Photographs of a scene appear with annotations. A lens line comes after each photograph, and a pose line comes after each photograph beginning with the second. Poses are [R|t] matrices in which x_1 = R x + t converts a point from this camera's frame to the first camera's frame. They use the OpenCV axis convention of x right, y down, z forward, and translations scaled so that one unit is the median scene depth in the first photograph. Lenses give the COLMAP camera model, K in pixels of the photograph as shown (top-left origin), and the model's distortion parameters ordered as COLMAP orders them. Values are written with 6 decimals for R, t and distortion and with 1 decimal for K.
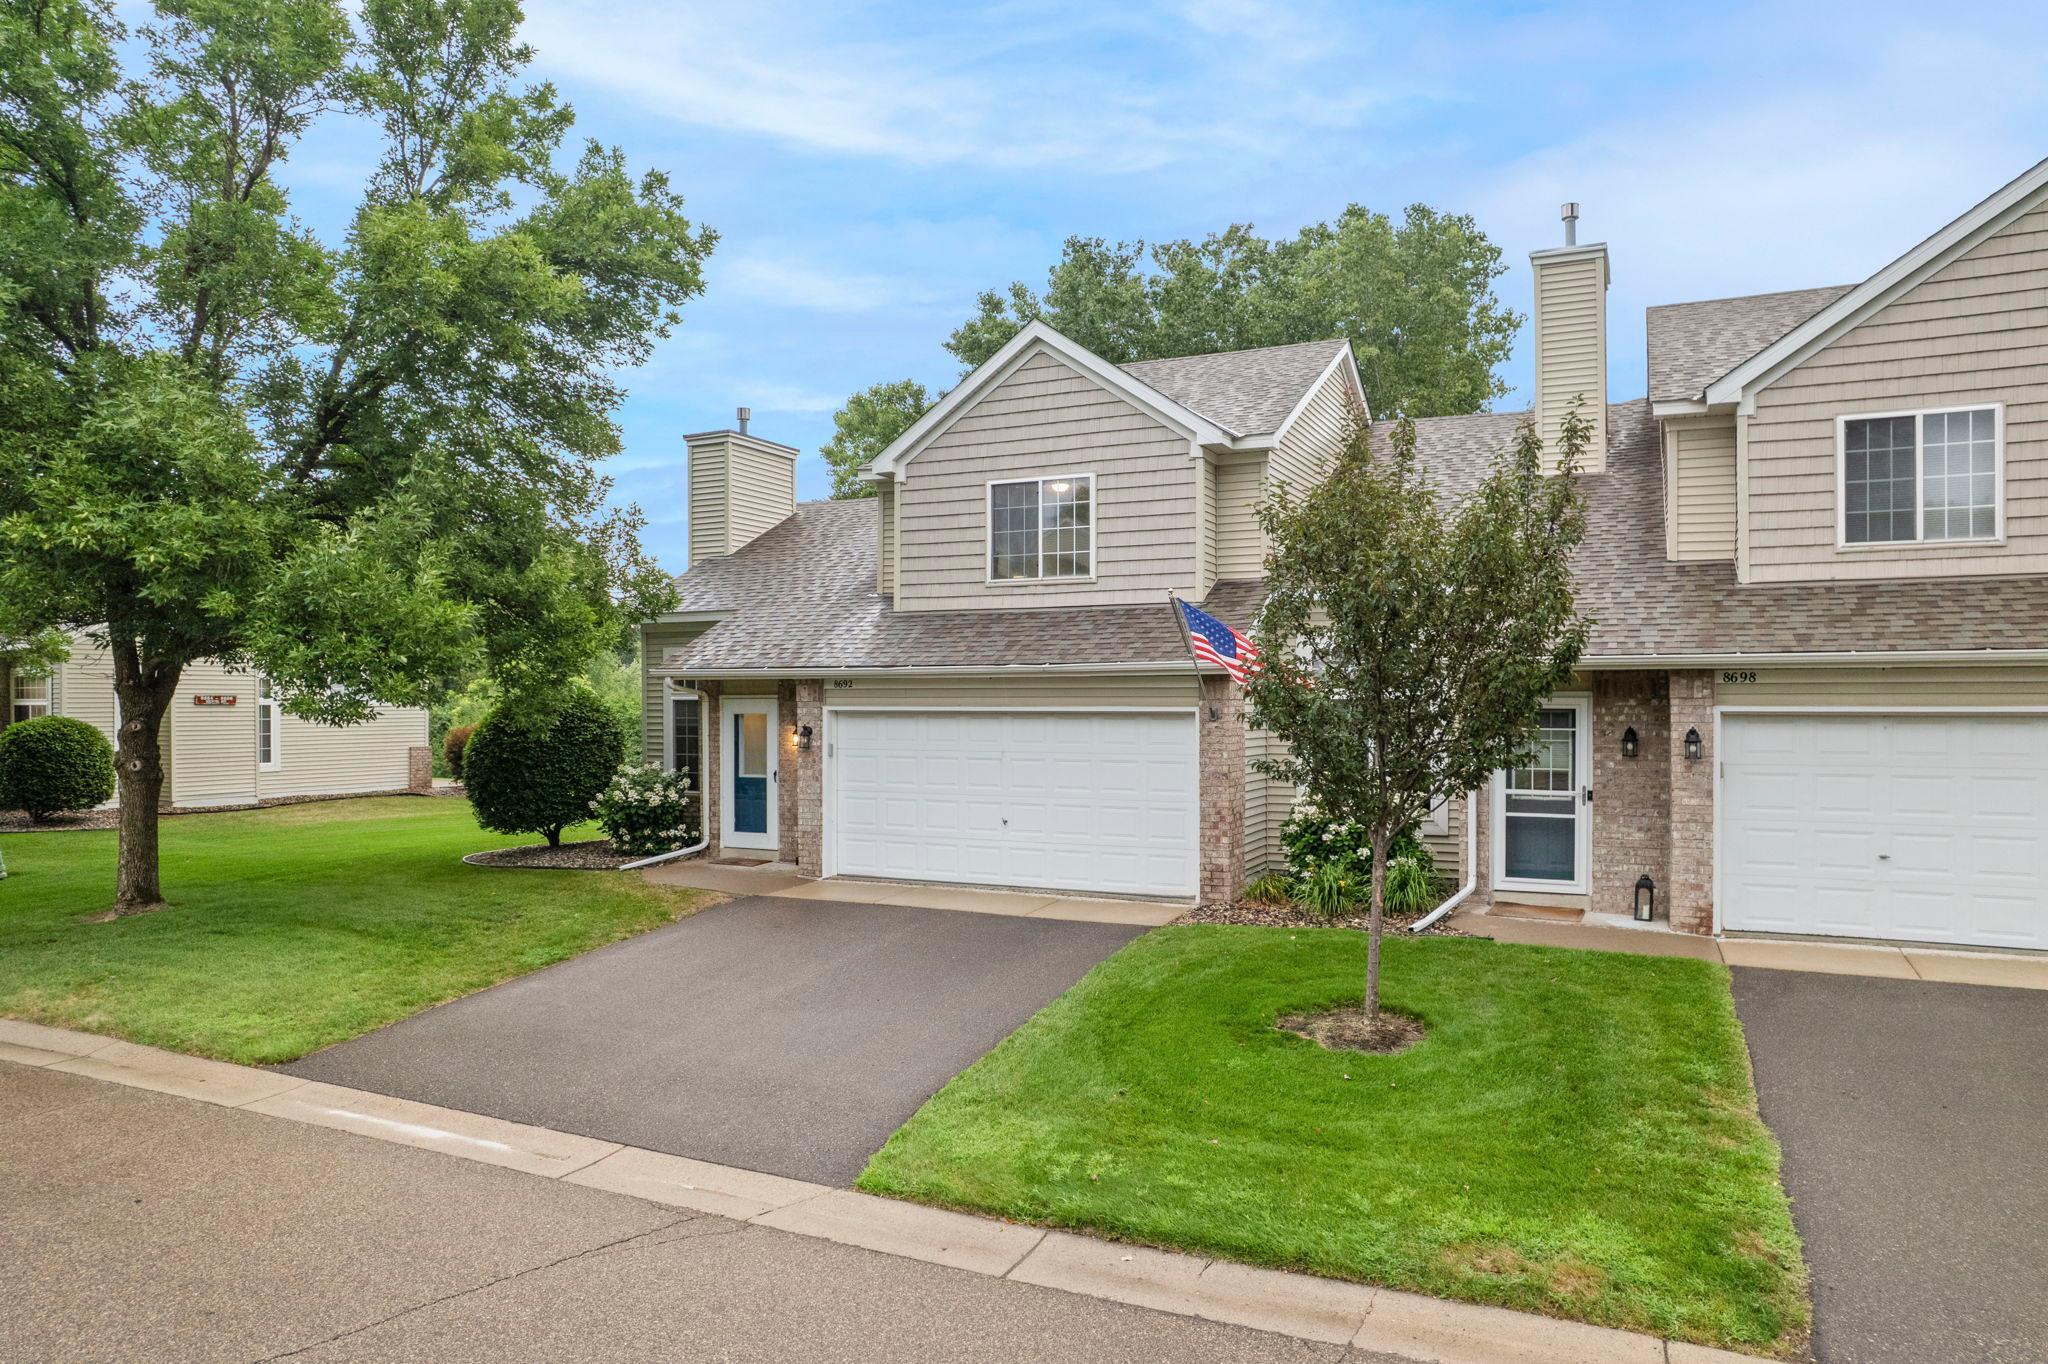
lens RADIAL K [[1311.9, 0, 1022.0], [0, 1311.9, 699.2], [0, 0, 1]] dist [-0.053140, 0.035376]
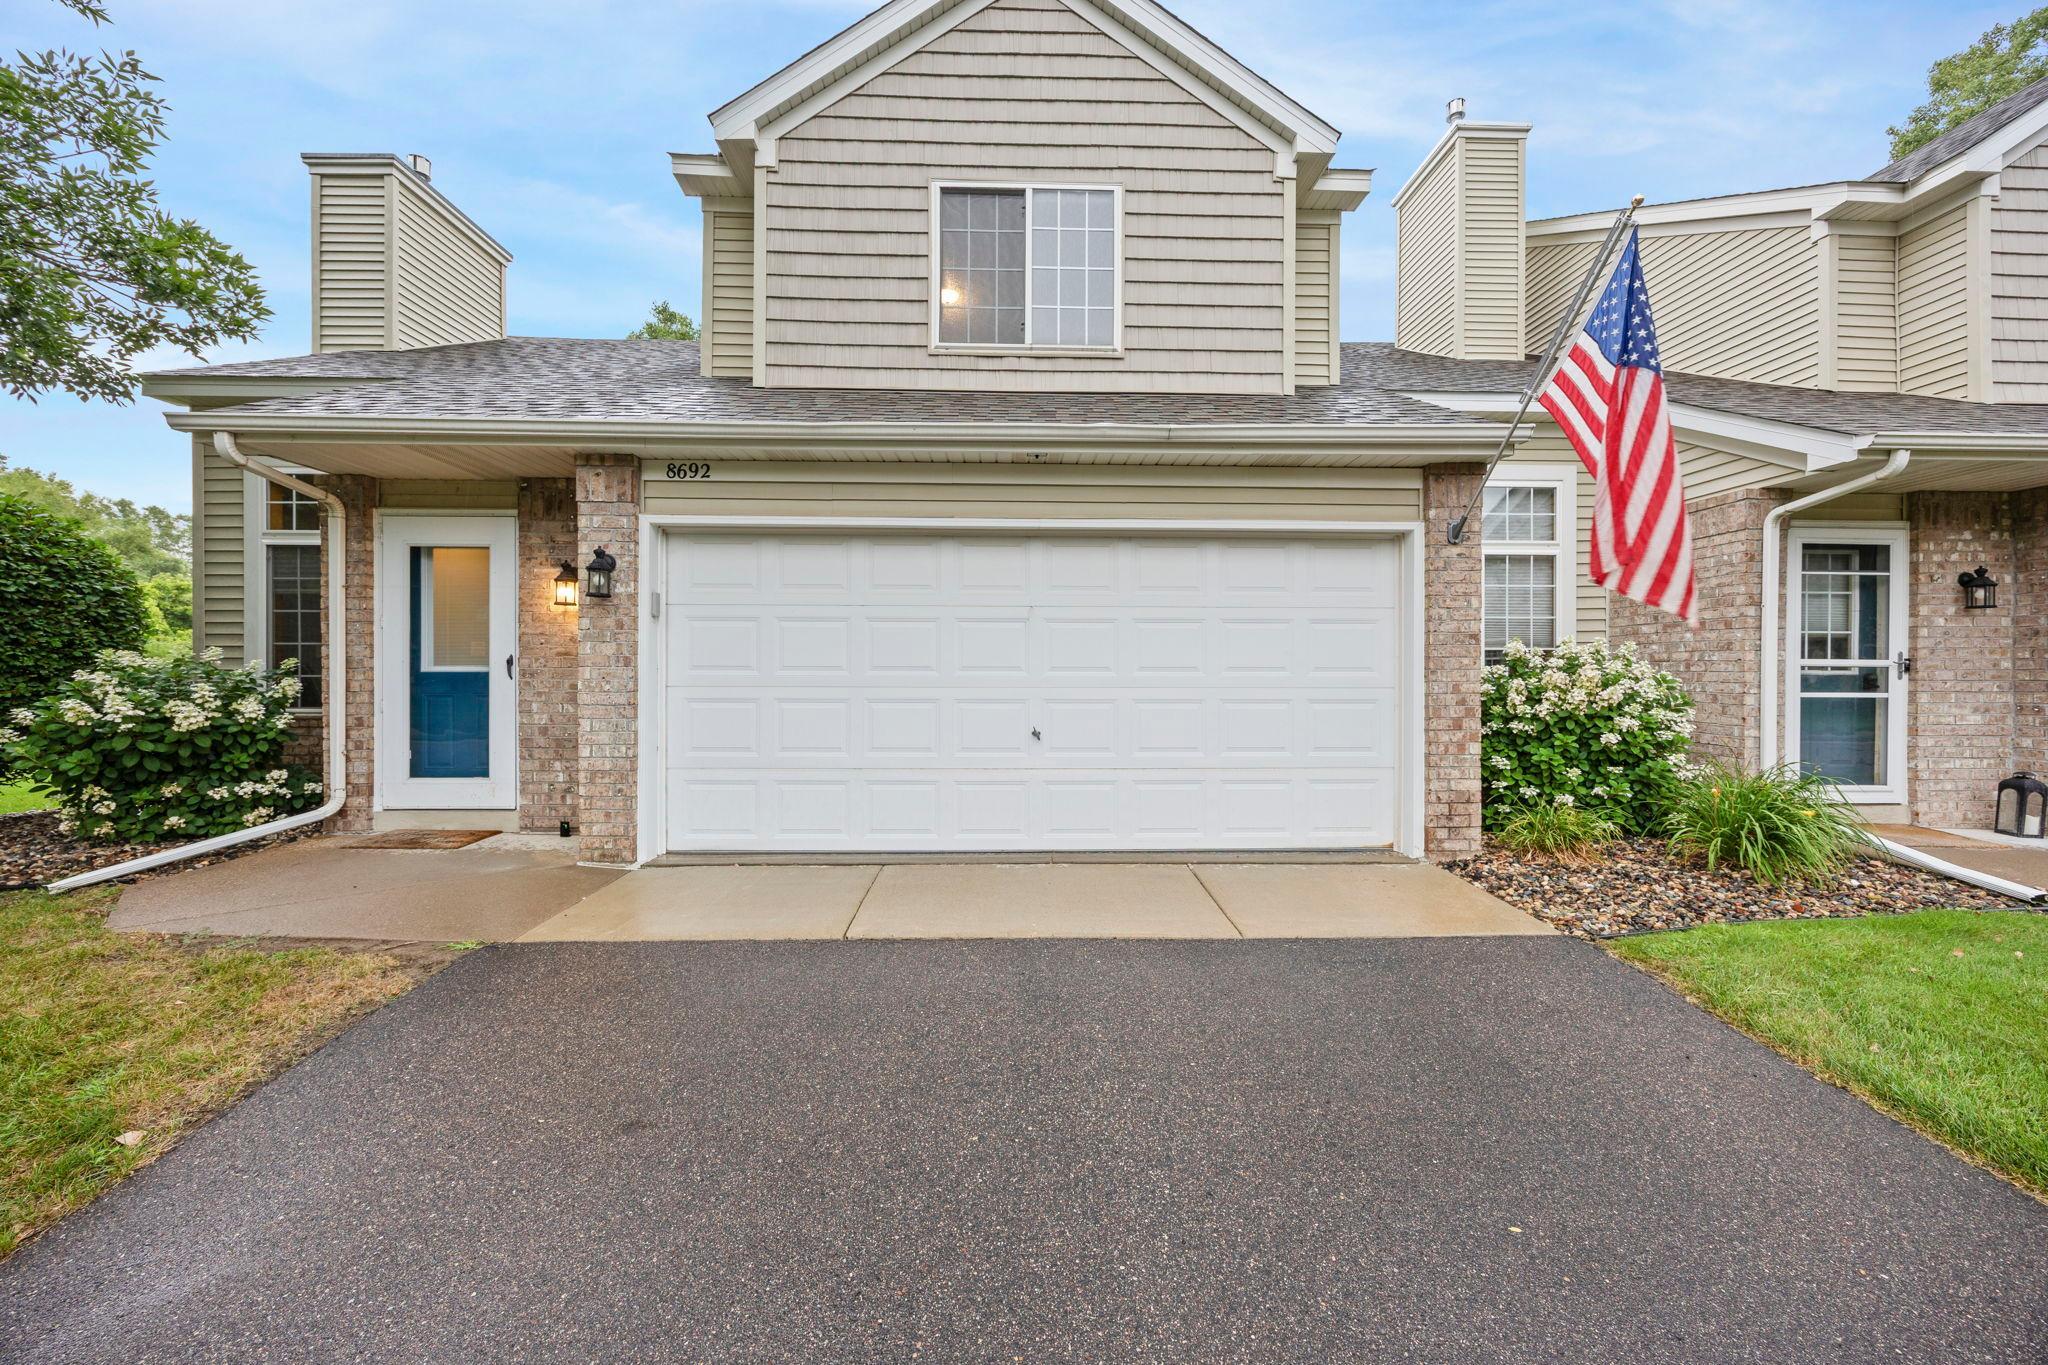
lens RADIAL K [[778.4, 0, 1028.0], [0, 778.4, 679.0], [0, 0, 1]] dist [-0.003125, -0.000321]
pose [[0.891411, 0.001953, 0.453192, -0.154520], [-0.003723, 0.999989, 0.003014, 0.065938], [-0.453181, -0.004374, 0.891408, 0.674775]]
